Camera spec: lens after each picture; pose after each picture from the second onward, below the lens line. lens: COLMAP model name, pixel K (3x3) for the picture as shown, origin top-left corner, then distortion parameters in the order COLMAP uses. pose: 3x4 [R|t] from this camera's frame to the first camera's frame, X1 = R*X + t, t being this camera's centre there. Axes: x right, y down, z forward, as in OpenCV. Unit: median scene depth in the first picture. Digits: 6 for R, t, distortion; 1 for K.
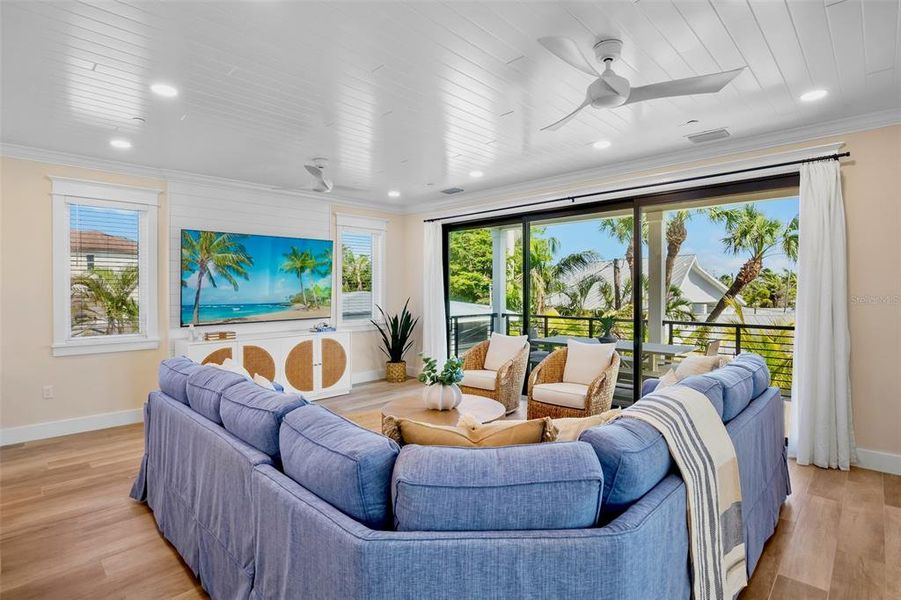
lens RADIAL K [[445.0, 0, 450.6], [0, 445.0, 297.6], [0, 0, 1]] dist [-0.020200, -0.000502]
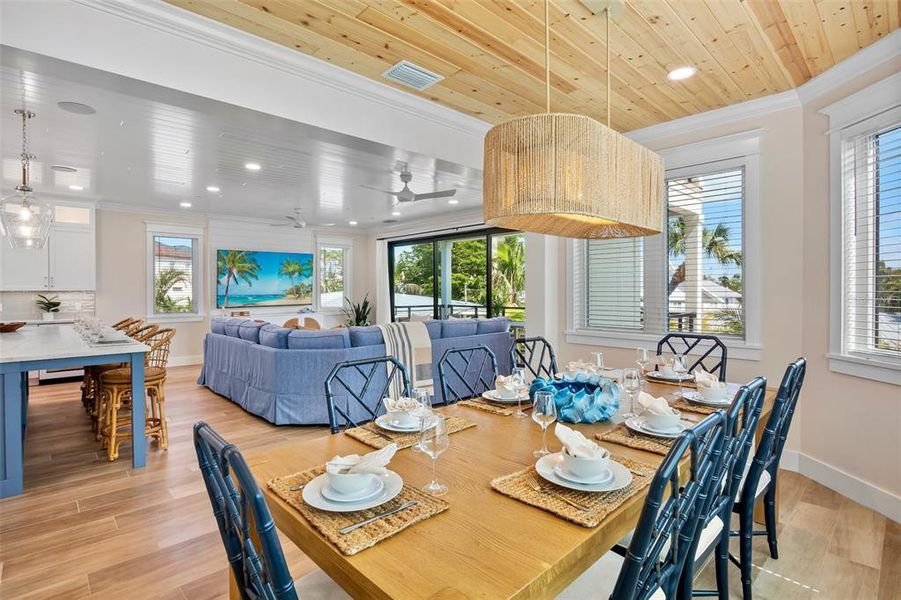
lens RADIAL K [[445.0, 0, 450.4], [0, 445.0, 296.5], [0, 0, 1]] dist [-0.020200, -0.000502]
pose [[0.999197, -0.000755, -0.040056, 0.279807], [0.000656, 0.999997, -0.002496, 0.022810], [0.040058, 0.002468, 0.999194, -0.528234]]
